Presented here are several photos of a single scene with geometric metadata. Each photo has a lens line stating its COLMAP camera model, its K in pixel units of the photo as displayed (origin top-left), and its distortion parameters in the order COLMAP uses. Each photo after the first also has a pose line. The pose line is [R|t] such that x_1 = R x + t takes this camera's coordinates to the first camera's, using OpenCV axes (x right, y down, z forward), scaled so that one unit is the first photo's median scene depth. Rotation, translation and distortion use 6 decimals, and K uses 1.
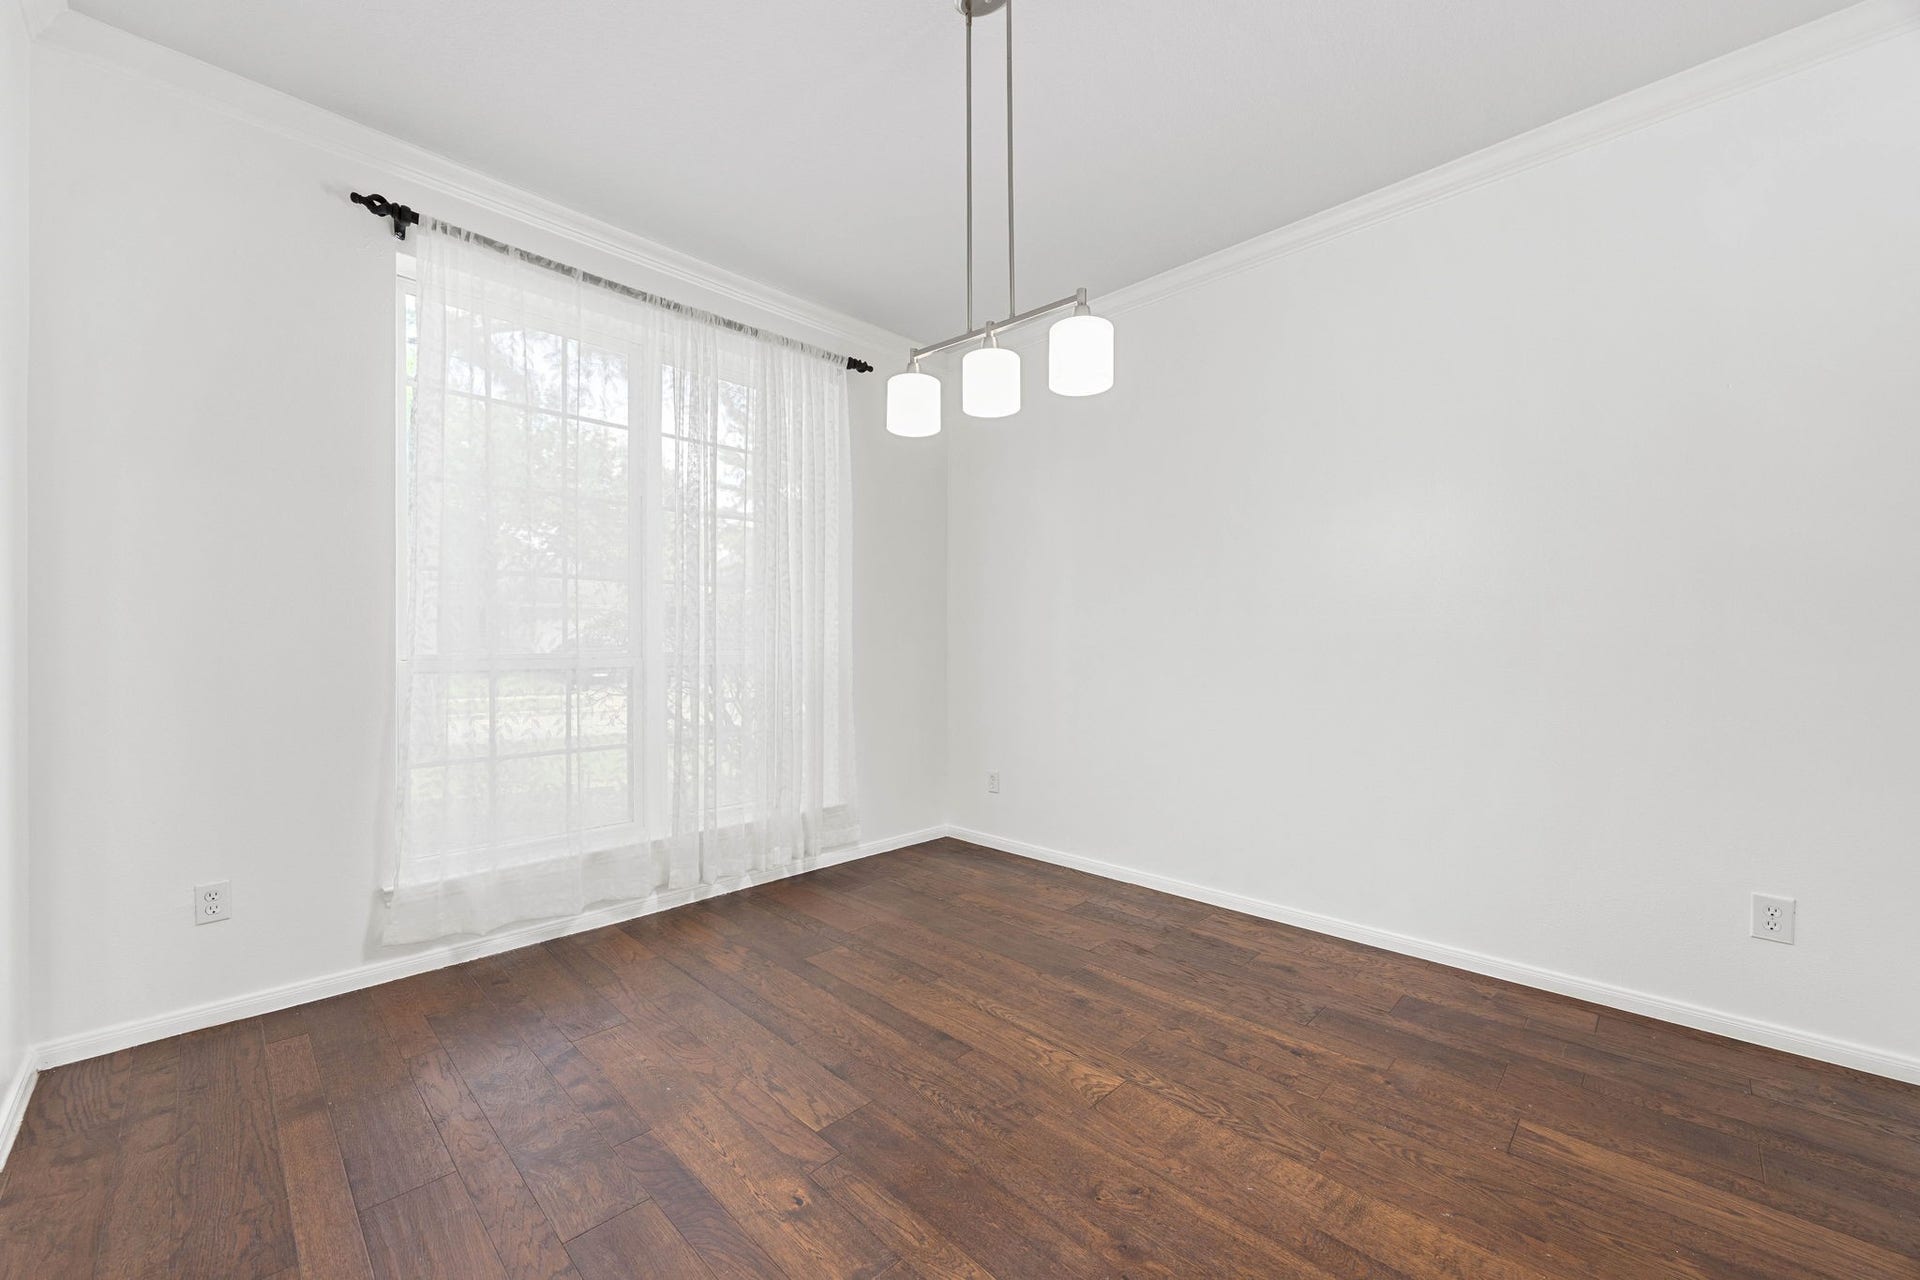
lens RADIAL K [[730.1, 0, 957.8], [0, 730.1, 650.0], [0, 0, 1]] dist [-0.005040, 0.001432]
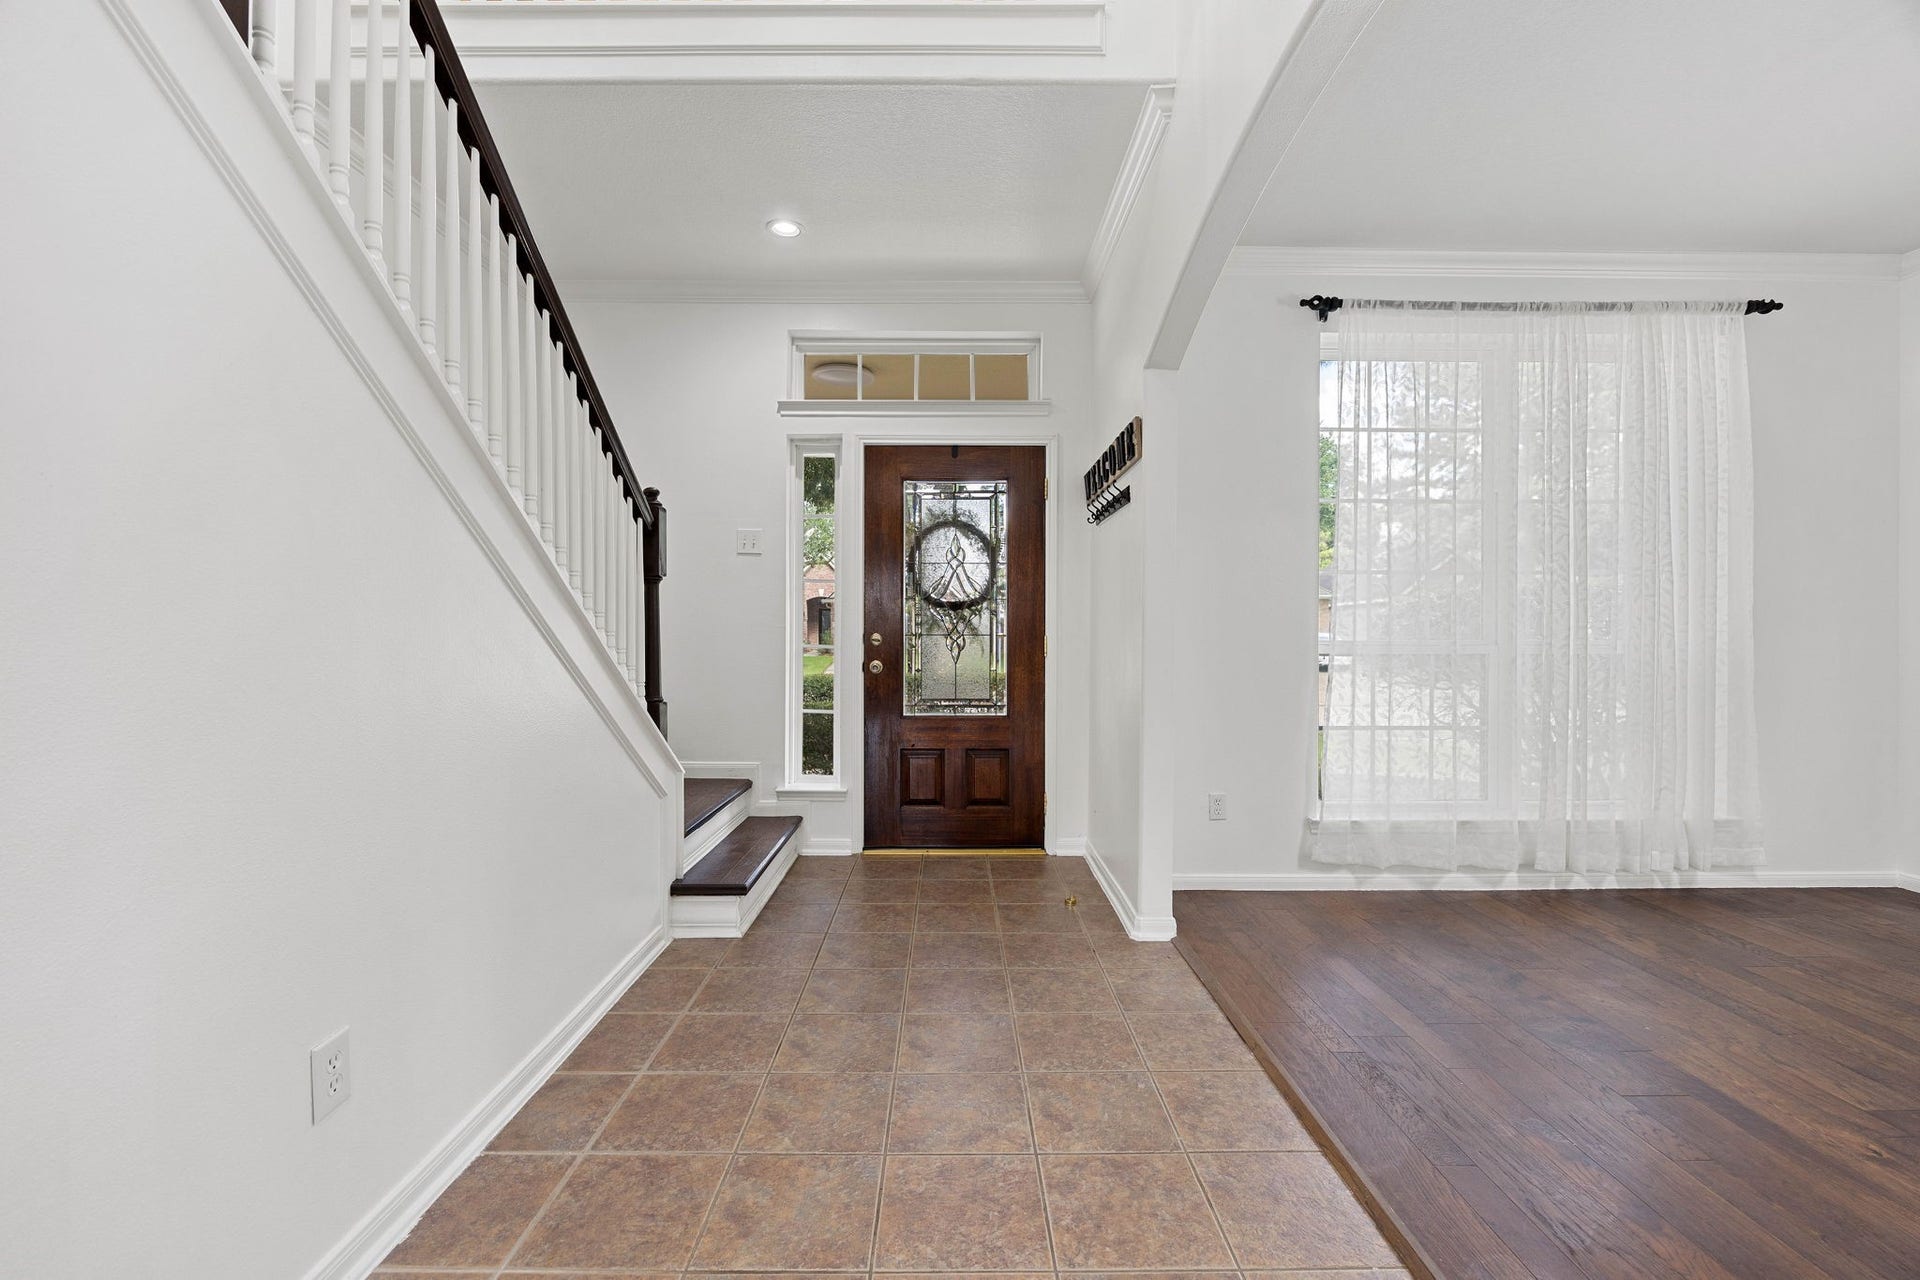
lens RADIAL K [[800.7, 0, 959.3], [0, 800.7, 634.4], [0, 0, 1]] dist [-0.010718, -0.000036]
pose [[0.704791, 0.000554, -0.709415, -0.180722], [-0.007798, 0.999945, -0.006966, 0.009026], [0.709372, 0.010442, 0.704757, -0.398229]]
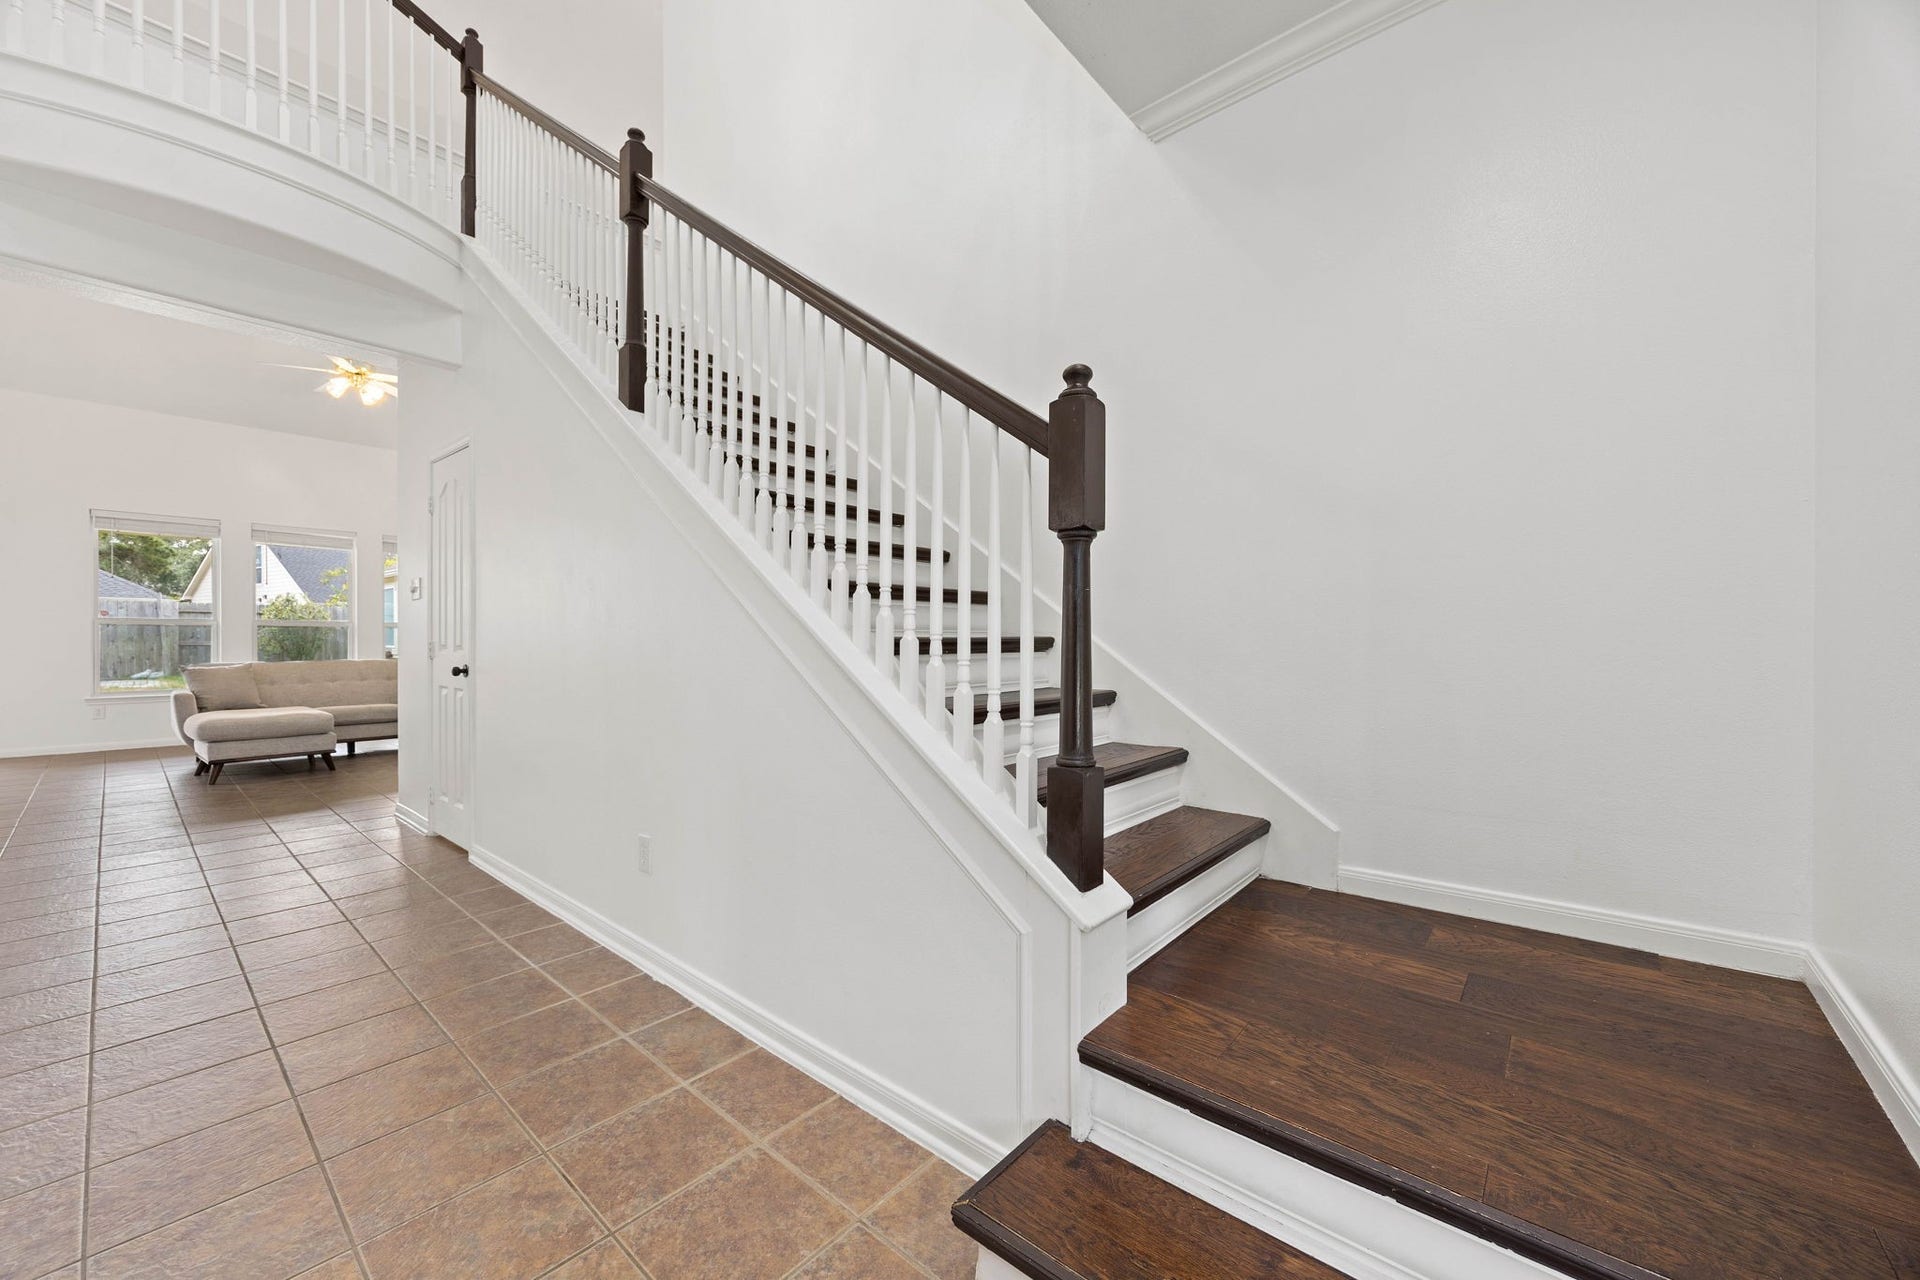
lens RADIAL K [[730.1, 0, 947.9], [0, 730.1, 637.8], [0, 0, 1]] dist [-0.005040, 0.001432]
pose [[-0.998413, 0.001014, -0.056305, -1.093789], [0.000130, 0.999877, 0.015689, -0.002602], [0.056314, 0.015657, -0.998290, 0.563106]]
